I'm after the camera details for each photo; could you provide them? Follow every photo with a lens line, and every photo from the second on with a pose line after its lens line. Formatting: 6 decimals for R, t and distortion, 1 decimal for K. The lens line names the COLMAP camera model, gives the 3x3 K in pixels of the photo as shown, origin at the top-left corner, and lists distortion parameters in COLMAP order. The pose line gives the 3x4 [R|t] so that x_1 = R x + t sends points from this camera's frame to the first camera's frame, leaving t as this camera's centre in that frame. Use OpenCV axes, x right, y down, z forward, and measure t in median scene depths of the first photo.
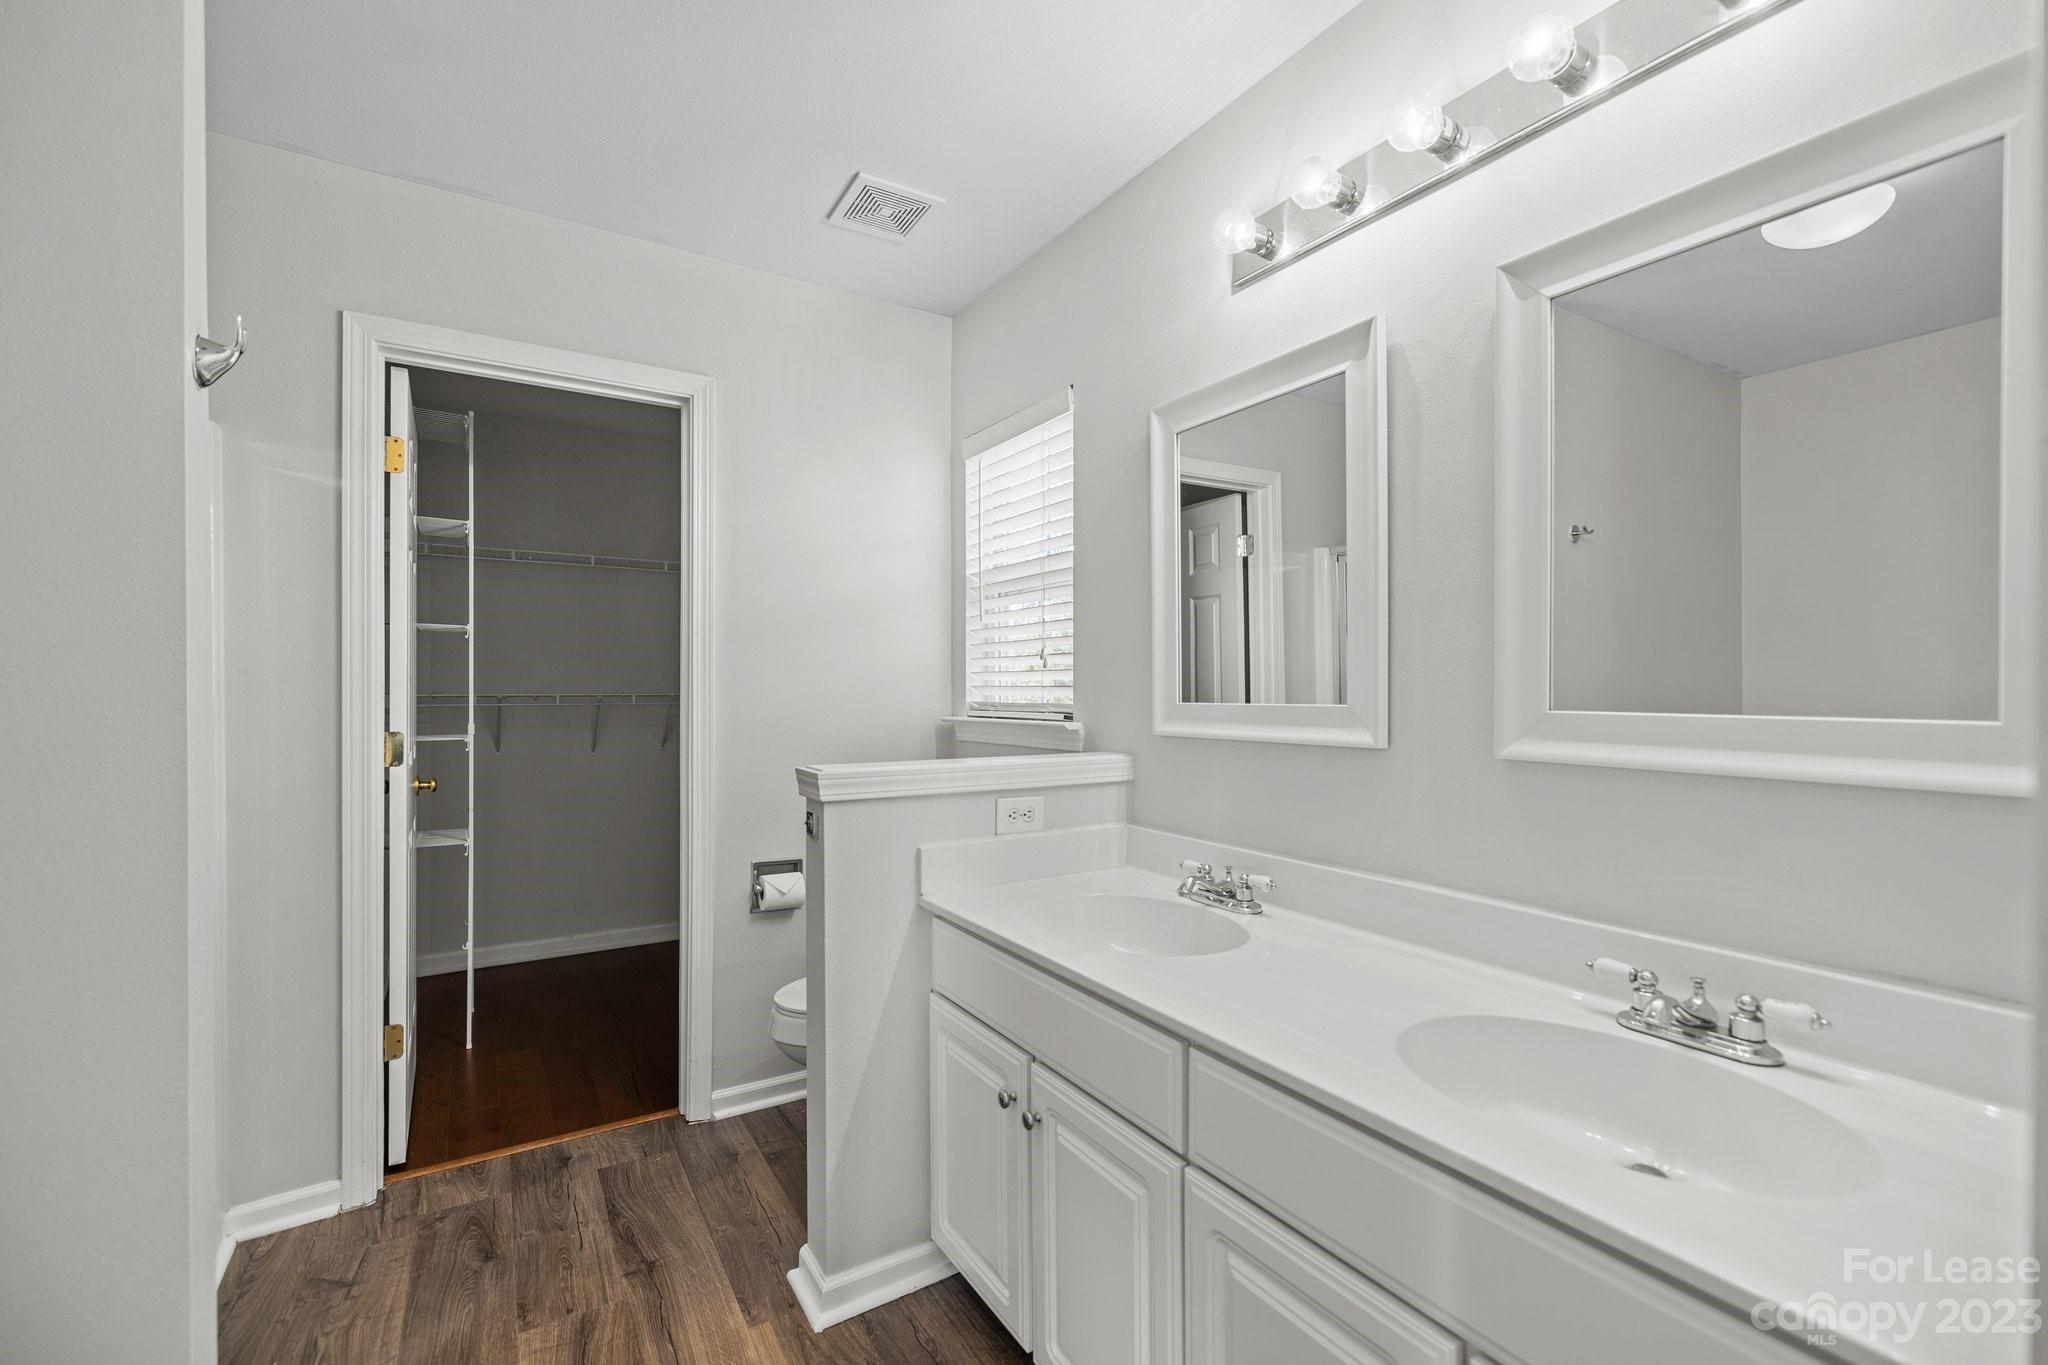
lens RADIAL K [[870.7, 0, 1024.0], [0, 870.7, 682.5], [0, 0, 1]] dist [0.001673, 0.000495]
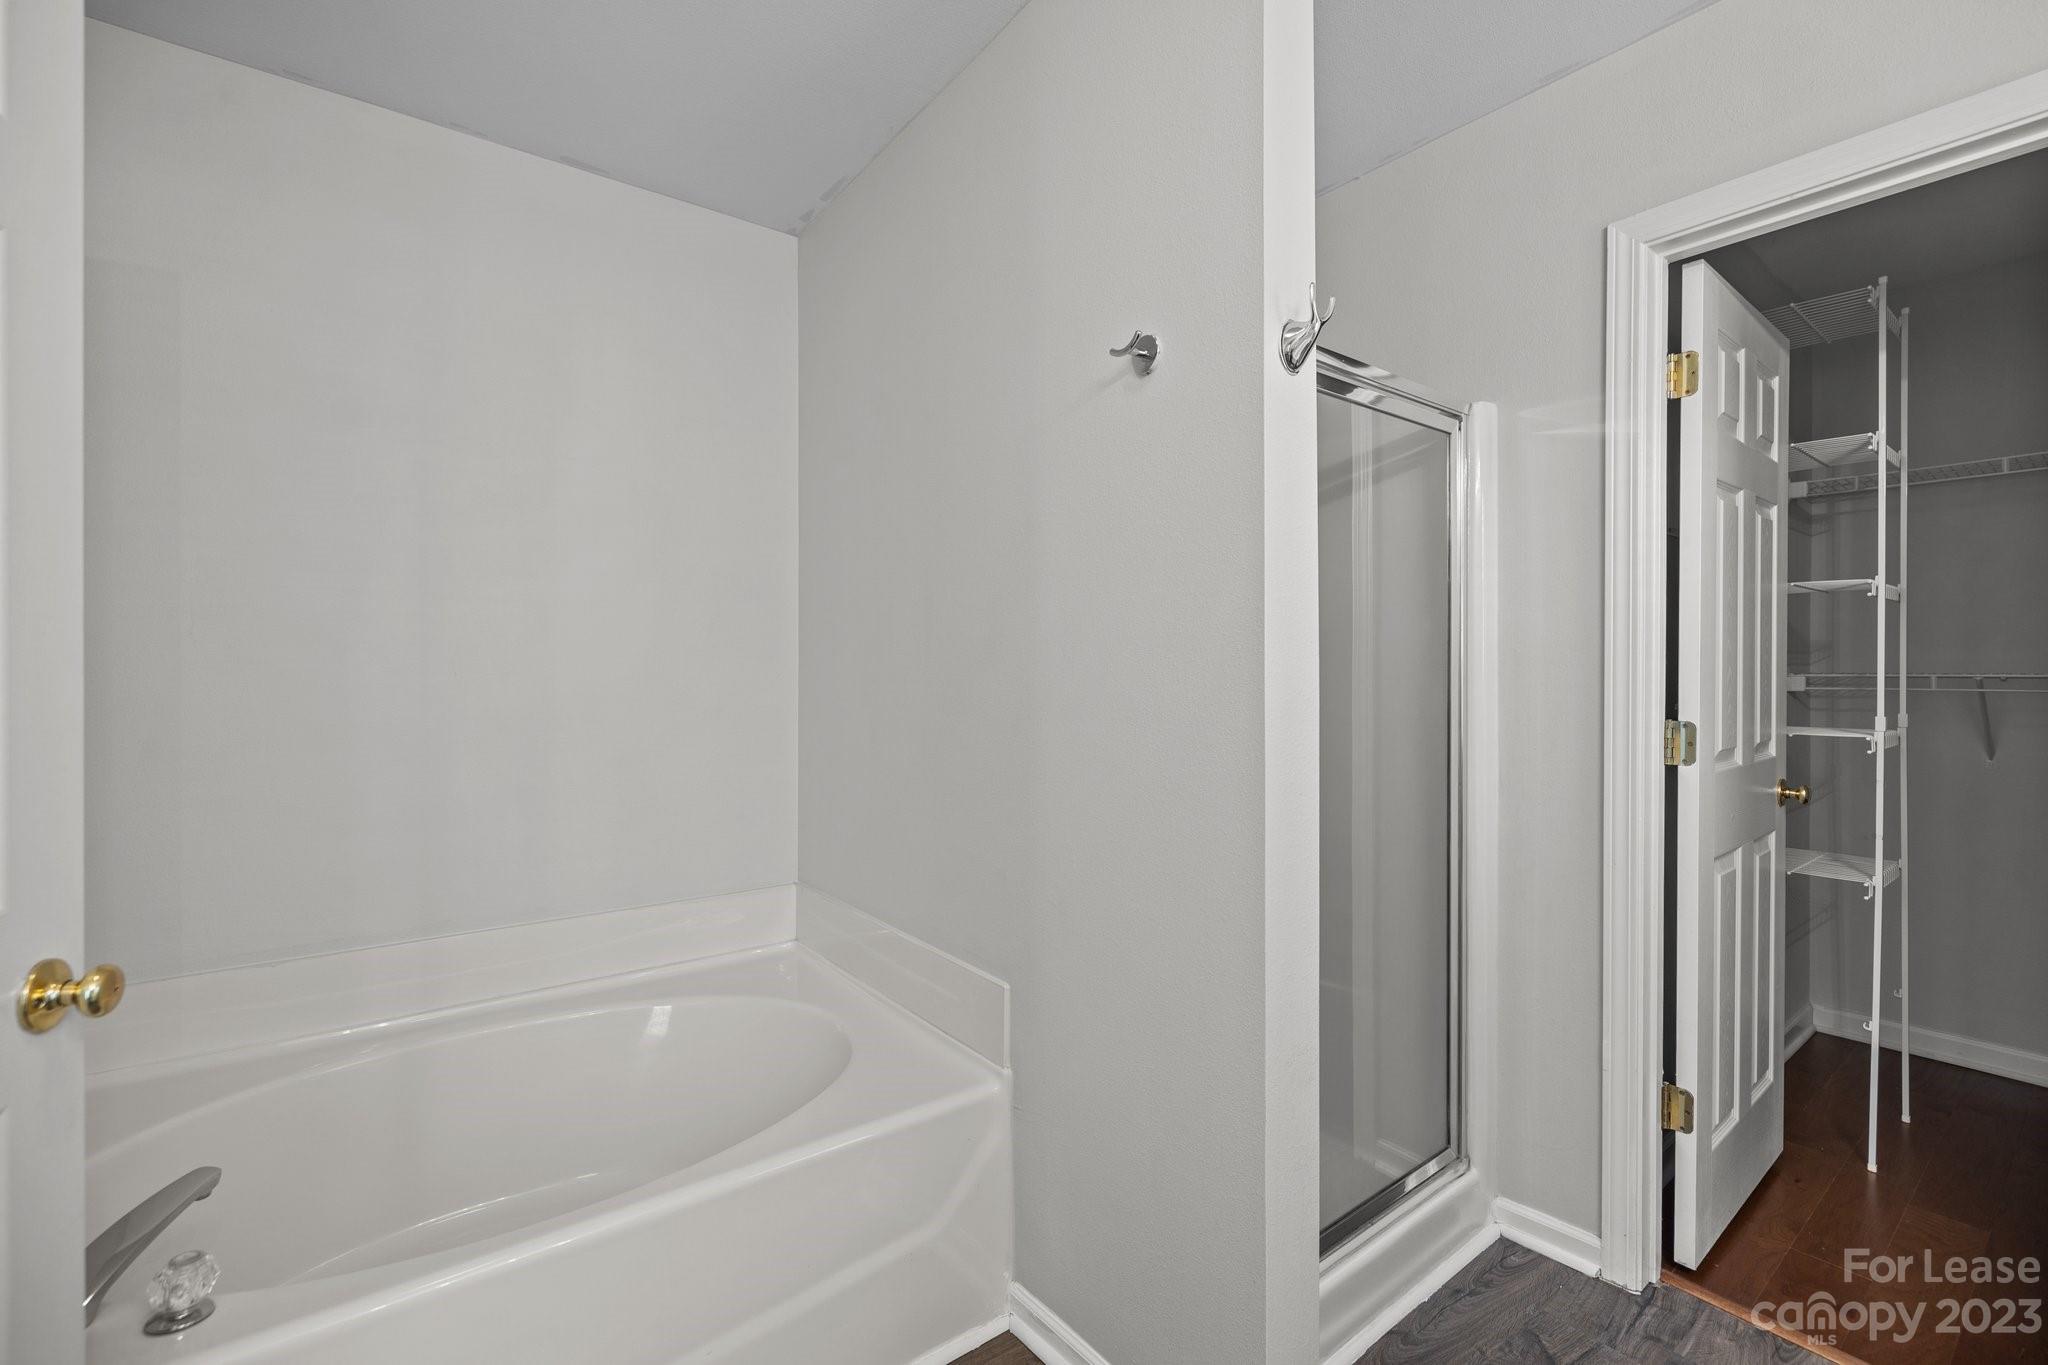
lens RADIAL K [[870.7, 0, 1024.0], [0, 870.7, 682.5], [0, 0, 1]] dist [0.001673, 0.000495]
pose [[0.085297, 0.002355, -0.996353, 0.021703], [0.016369, 0.999859, 0.003764, 0.008279], [0.996221, -0.016631, 0.085246, 0.353501]]
